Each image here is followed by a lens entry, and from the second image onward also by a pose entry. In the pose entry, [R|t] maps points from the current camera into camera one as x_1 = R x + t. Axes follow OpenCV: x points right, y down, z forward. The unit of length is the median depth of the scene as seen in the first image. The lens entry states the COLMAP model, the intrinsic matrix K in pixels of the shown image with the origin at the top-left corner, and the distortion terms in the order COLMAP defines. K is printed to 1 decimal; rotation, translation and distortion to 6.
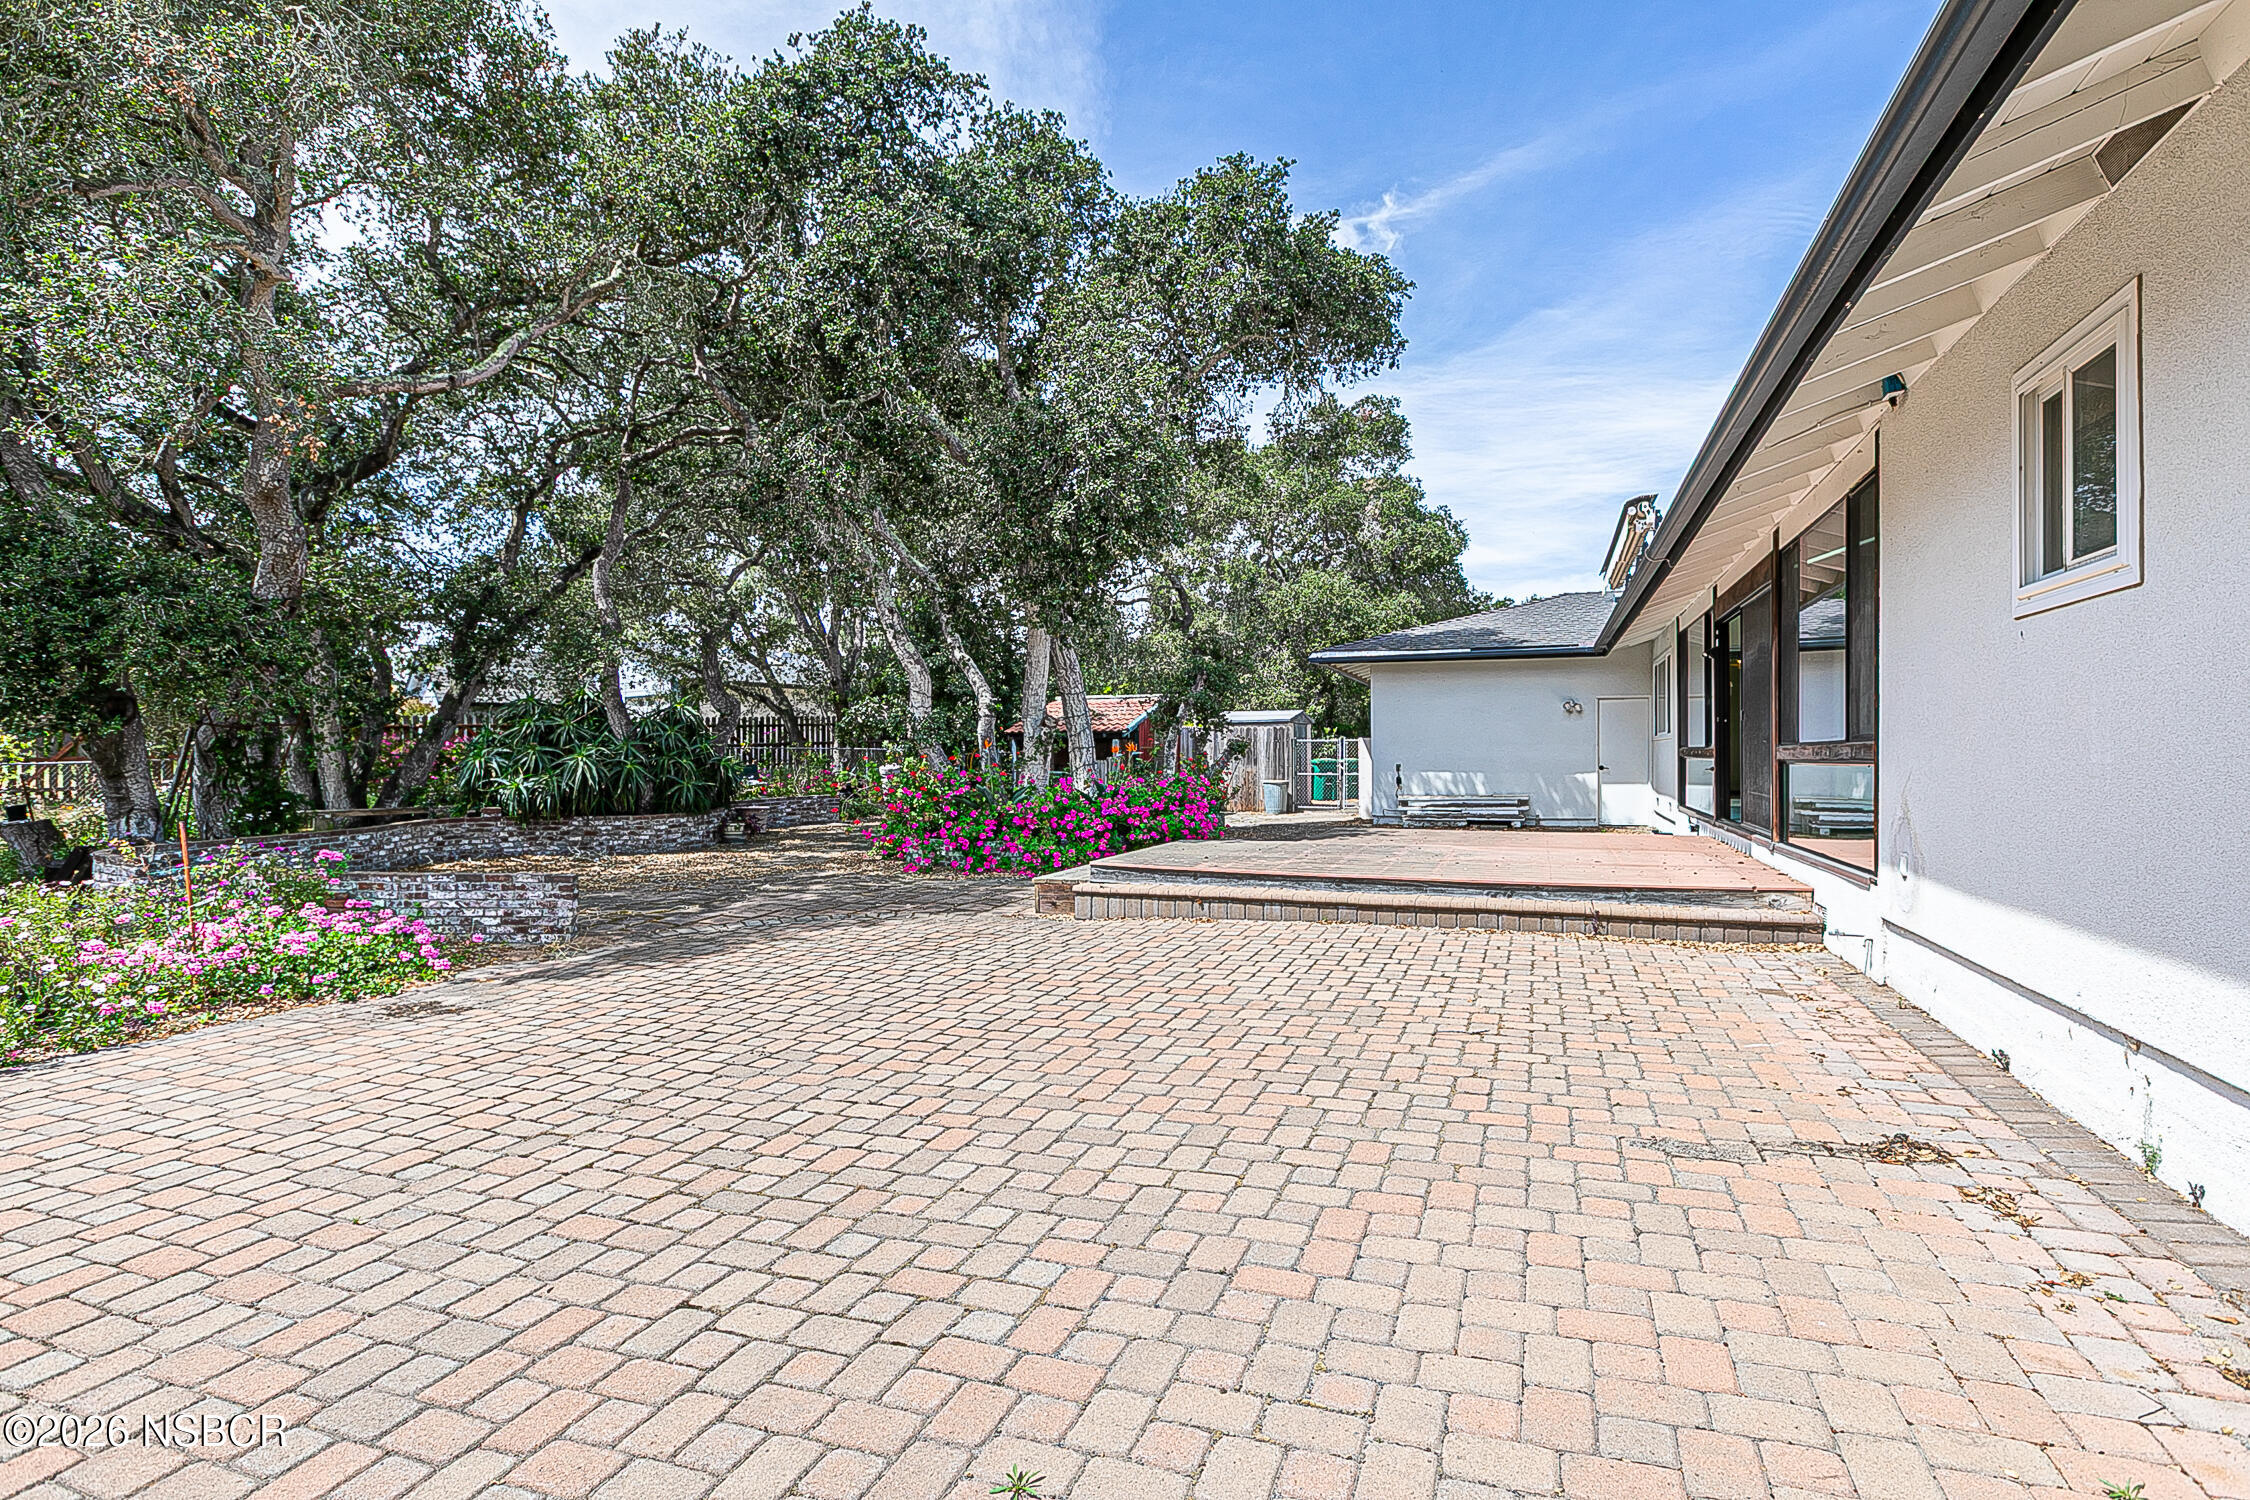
lens RADIAL K [[1059.4, 0, 1125.0], [0, 1059.4, 750.0], [0, 0, 1]] dist [0.001213, -0.000214]
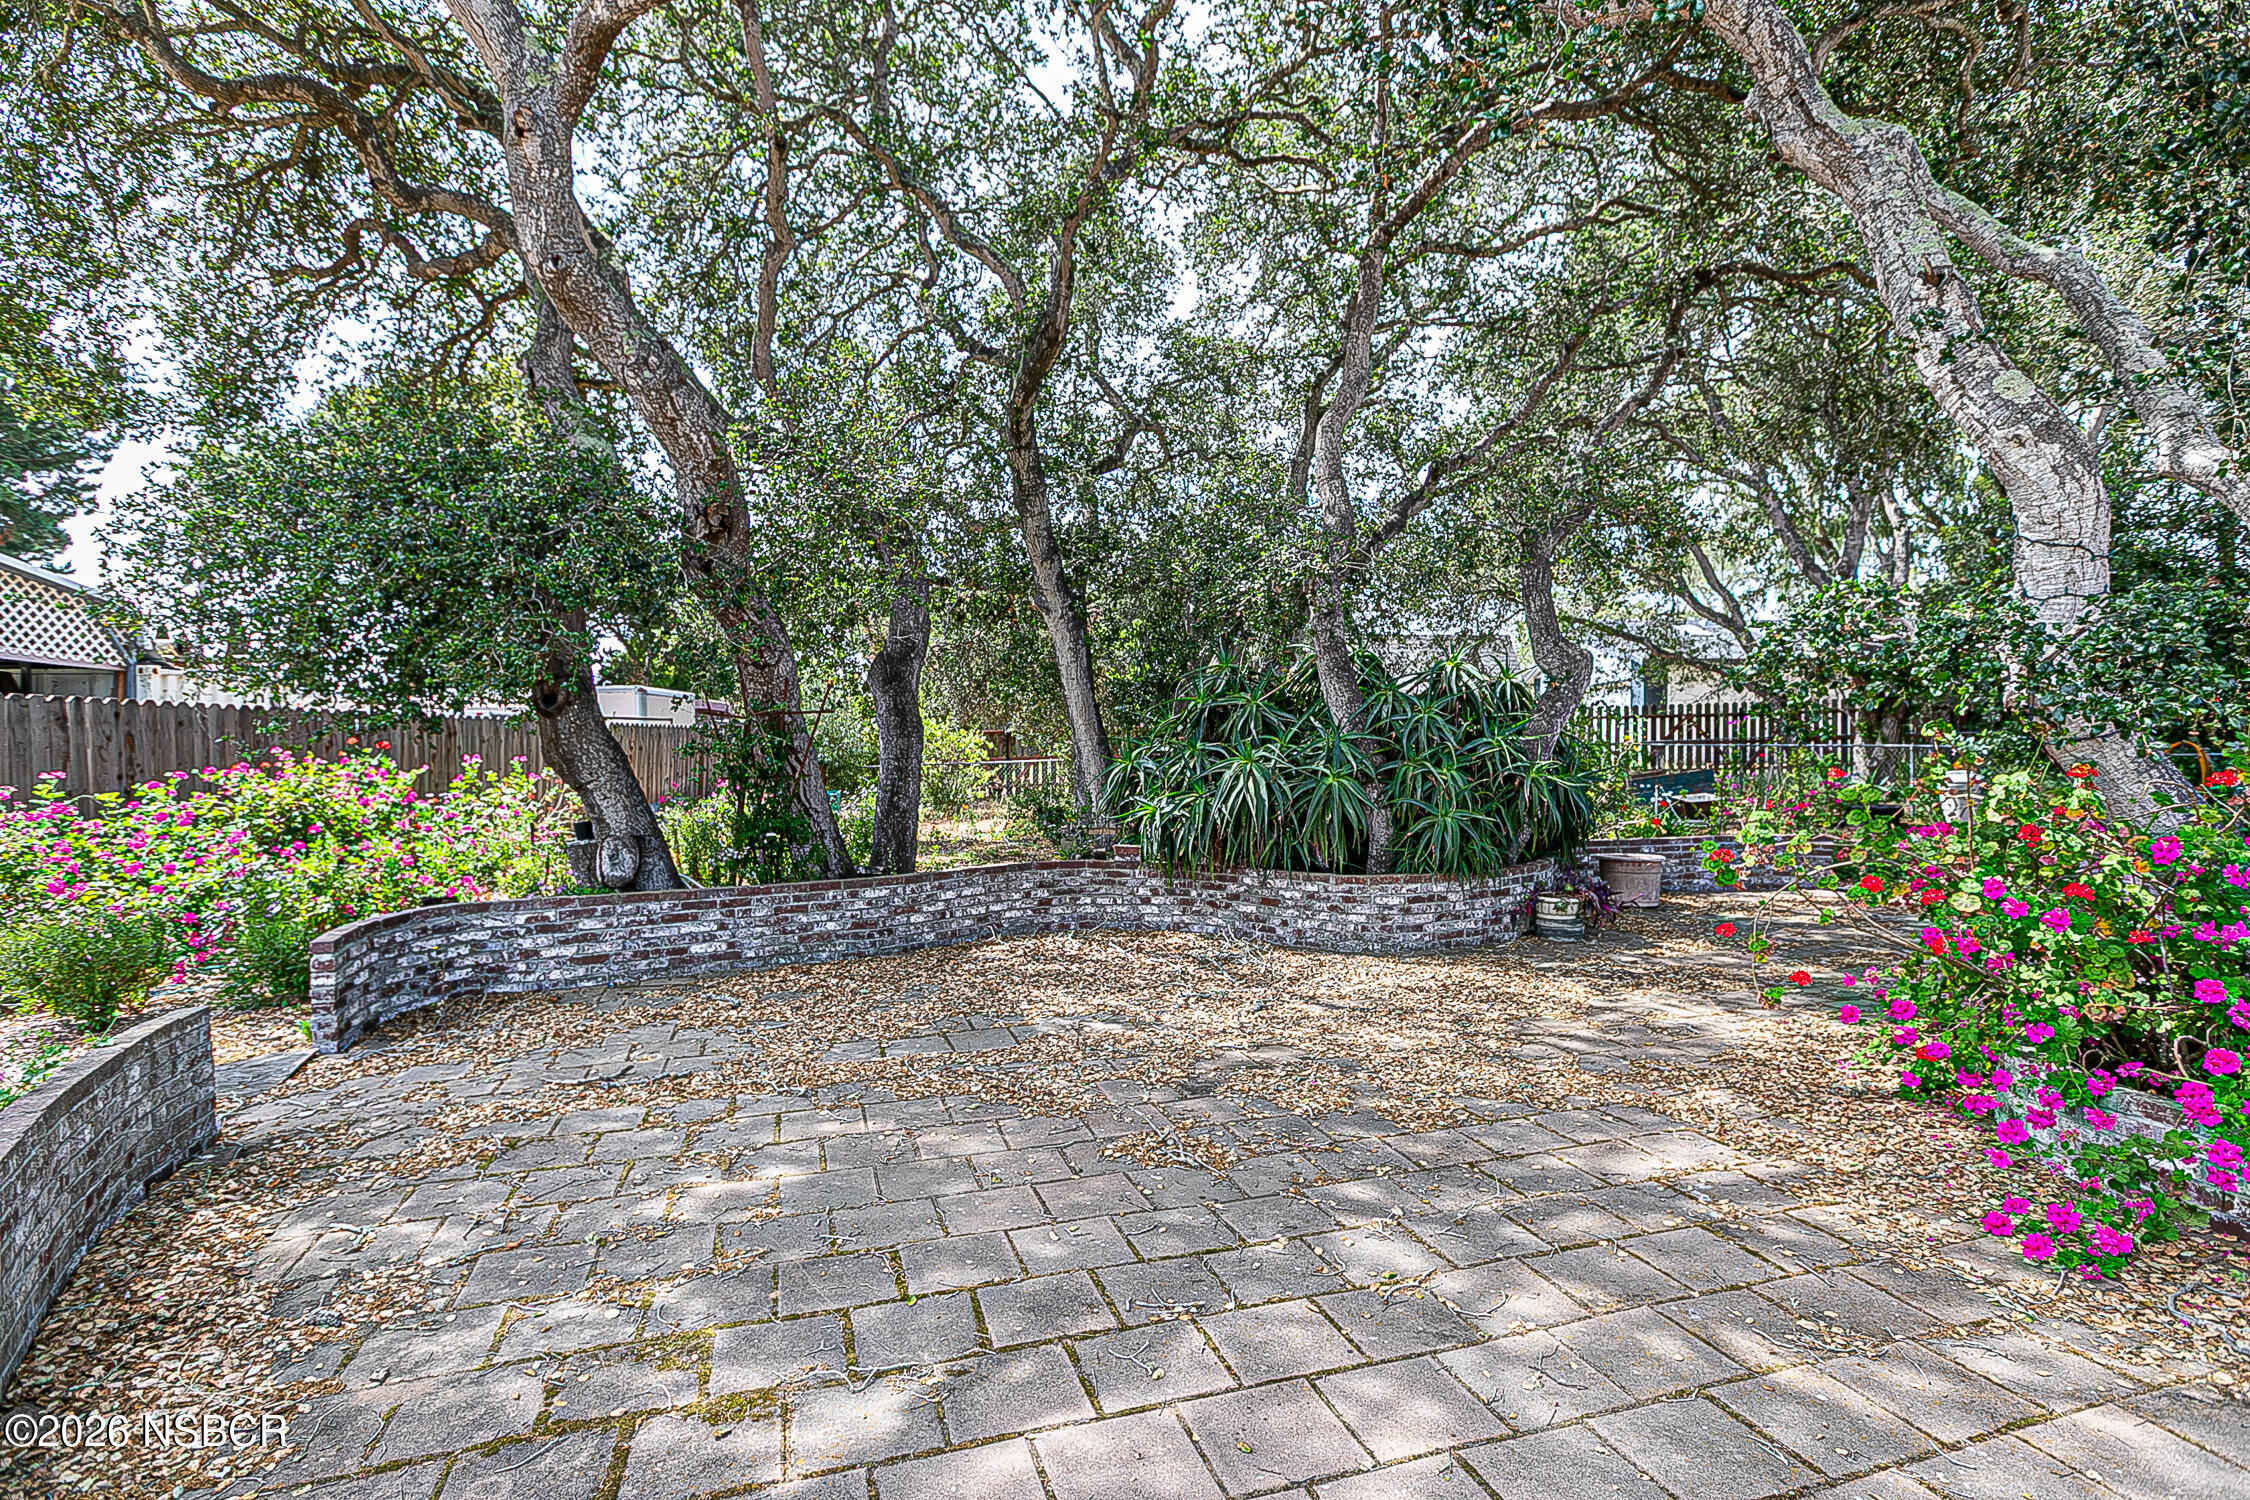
lens RADIAL K [[1059.4, 0, 1125.0], [0, 1059.4, 750.0], [0, 0, 1]] dist [0.001213, -0.000214]
pose [[0.625901, -0.001204, -0.779902, -0.126844], [0.002360, 0.999997, 0.000351, -0.000356], [0.779899, -0.002060, 0.625902, 0.617304]]
